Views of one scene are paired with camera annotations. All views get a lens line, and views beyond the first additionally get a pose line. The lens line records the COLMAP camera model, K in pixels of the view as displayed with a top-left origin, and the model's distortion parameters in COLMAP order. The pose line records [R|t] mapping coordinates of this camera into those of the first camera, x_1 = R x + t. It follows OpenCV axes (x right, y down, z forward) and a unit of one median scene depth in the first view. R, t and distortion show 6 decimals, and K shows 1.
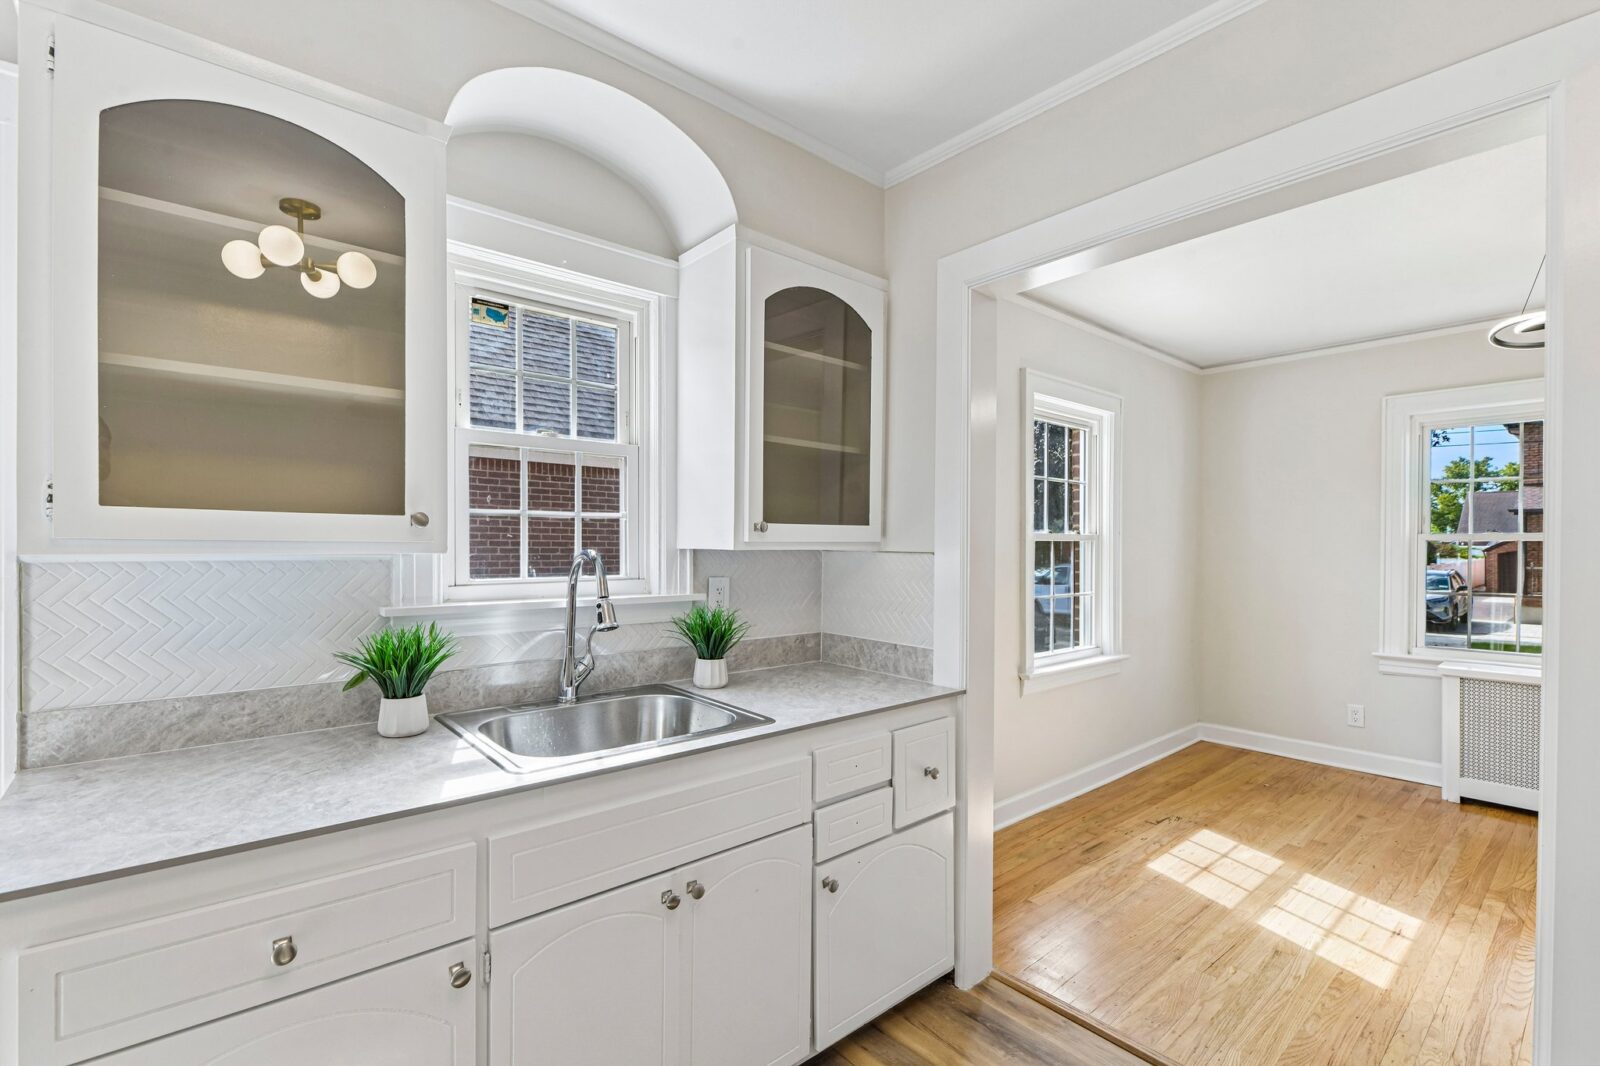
lens RADIAL K [[723.2, 0, 798.0], [0, 723.2, 550.7], [0, 0, 1]] dist [0.002493, -0.000303]
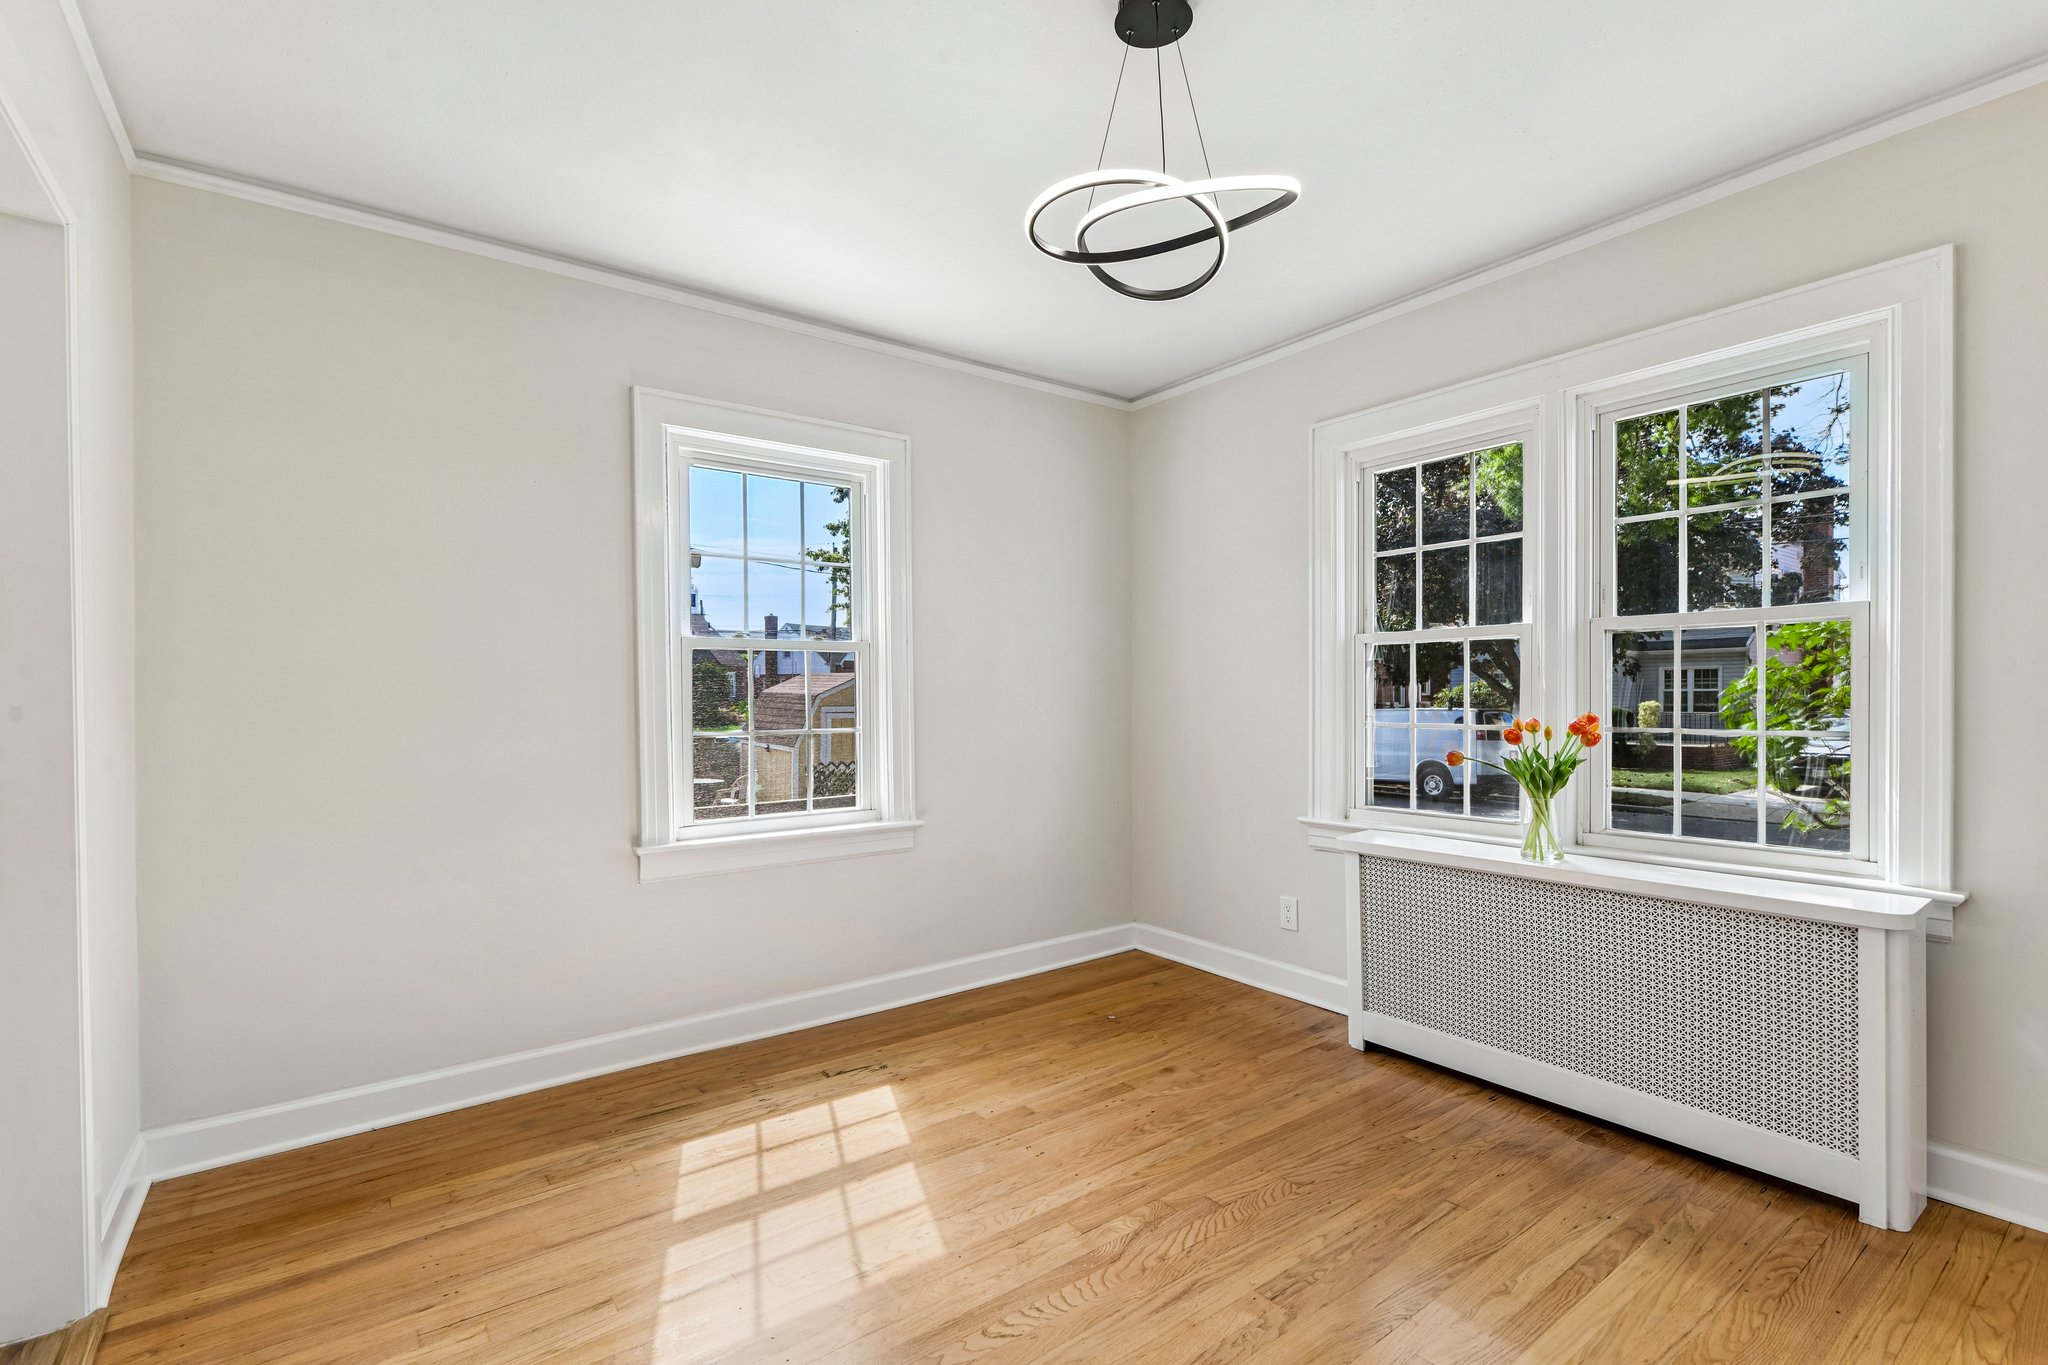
lens RADIAL K [[920.1, 0, 1019.5], [0, 920.1, 705.1], [0, 0, 1]] dist [0.000851, -0.001413]
pose [[0.997259, -0.011120, -0.073146, 1.046638], [0.011382, 0.999930, 0.003165, 0.058980], [0.073106, -0.003988, 0.997316, 0.263349]]
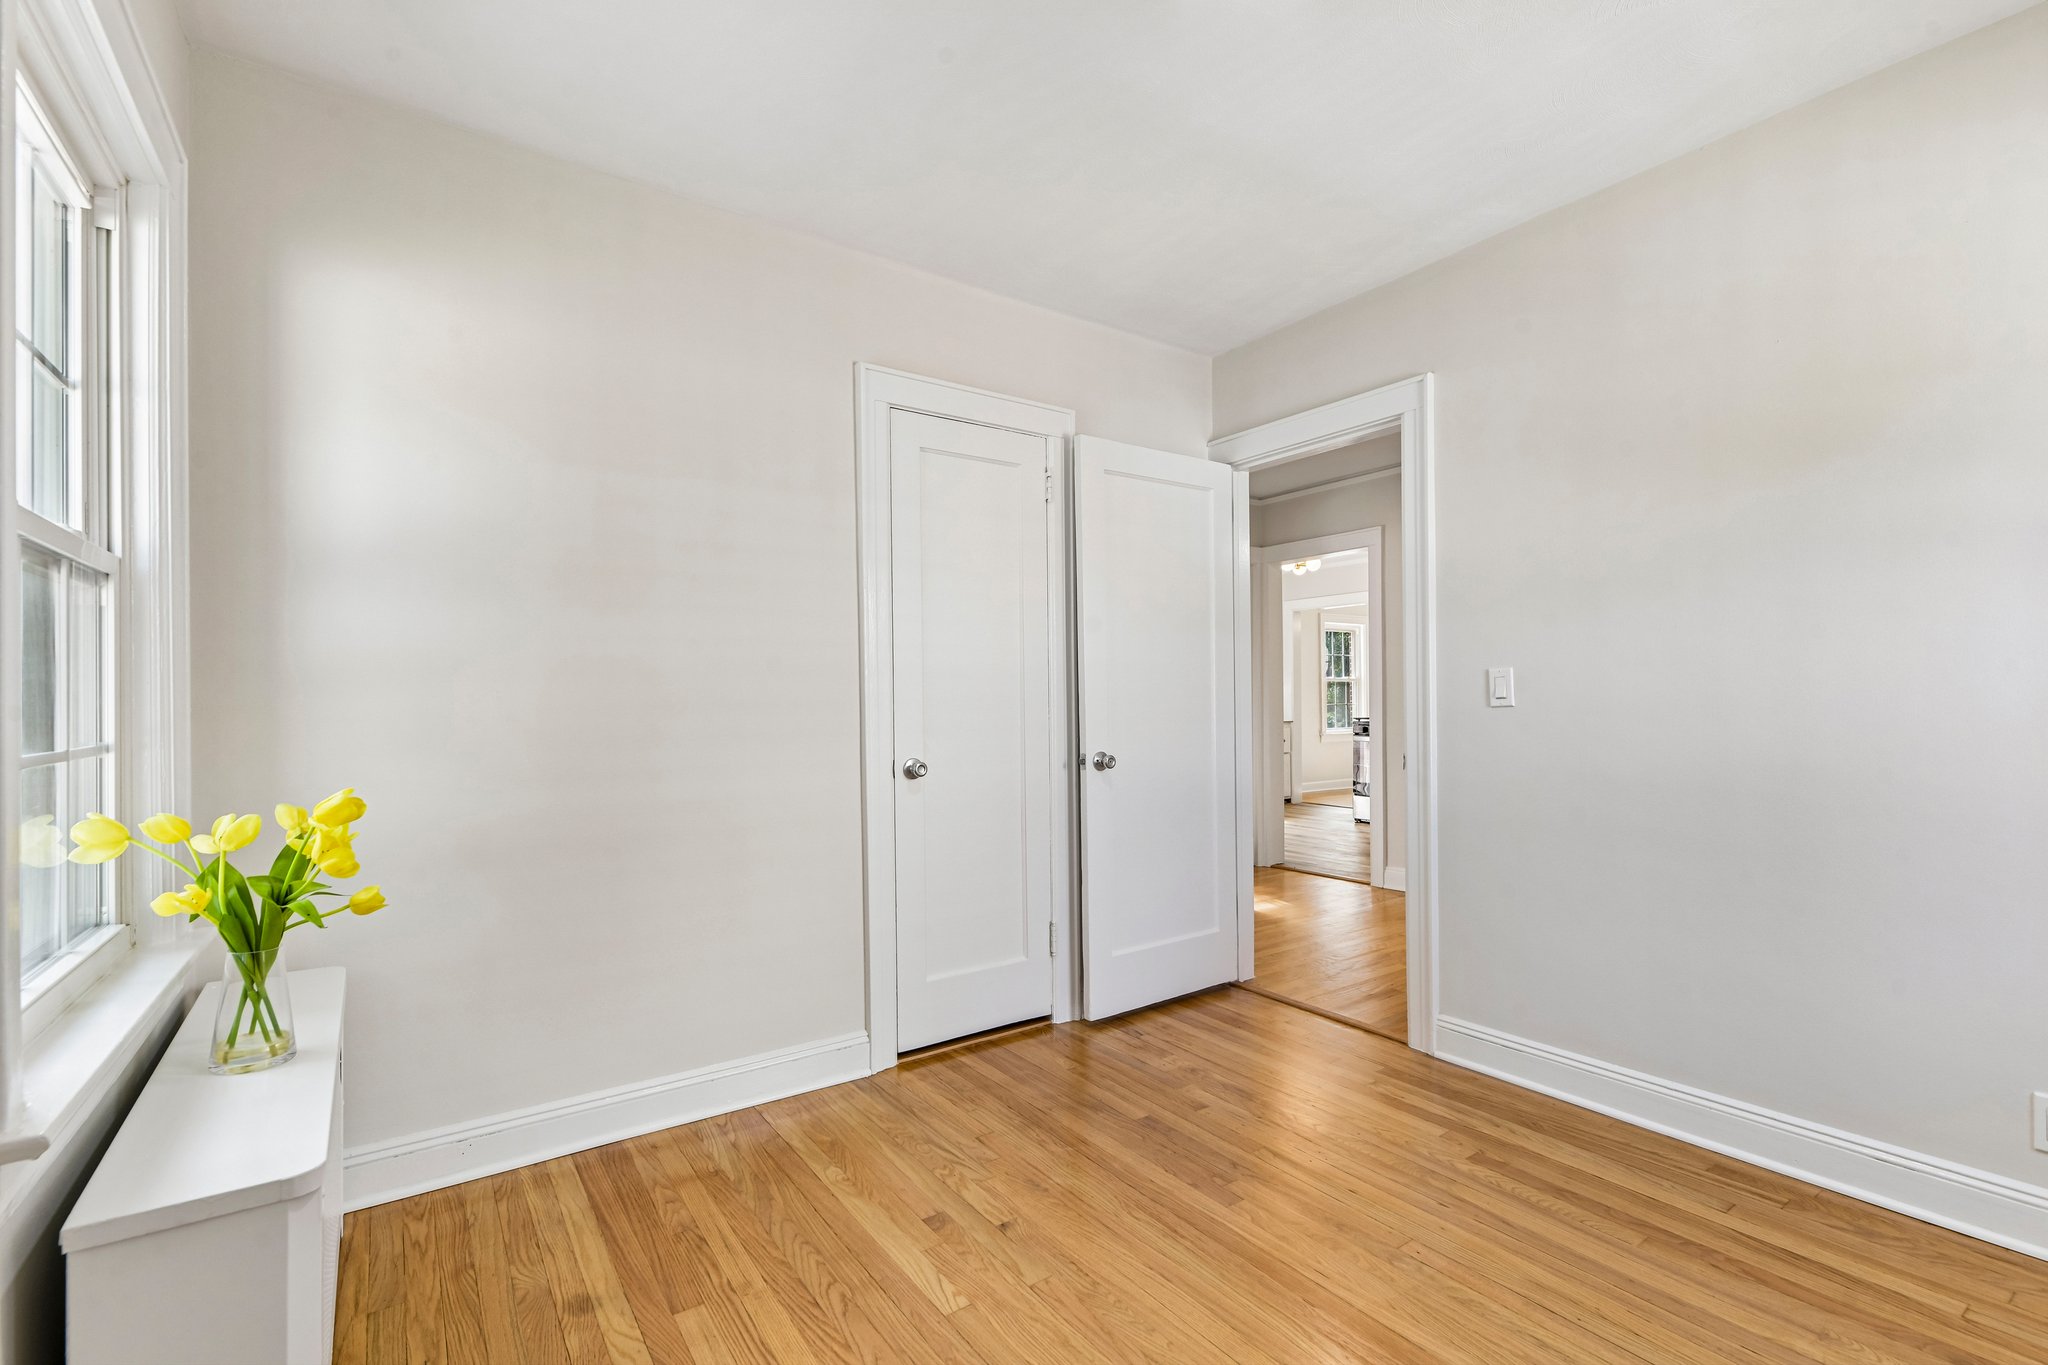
lens RADIAL K [[925.7, 0, 1021.4], [0, 925.7, 705.2], [0, 0, 1]] dist [0.002493, -0.000303]
pose [[0.994991, -0.014579, -0.098891, -0.593855], [0.014094, 0.999885, -0.005603, 0.107950], [0.098962, 0.004181, 0.995082, -3.363766]]
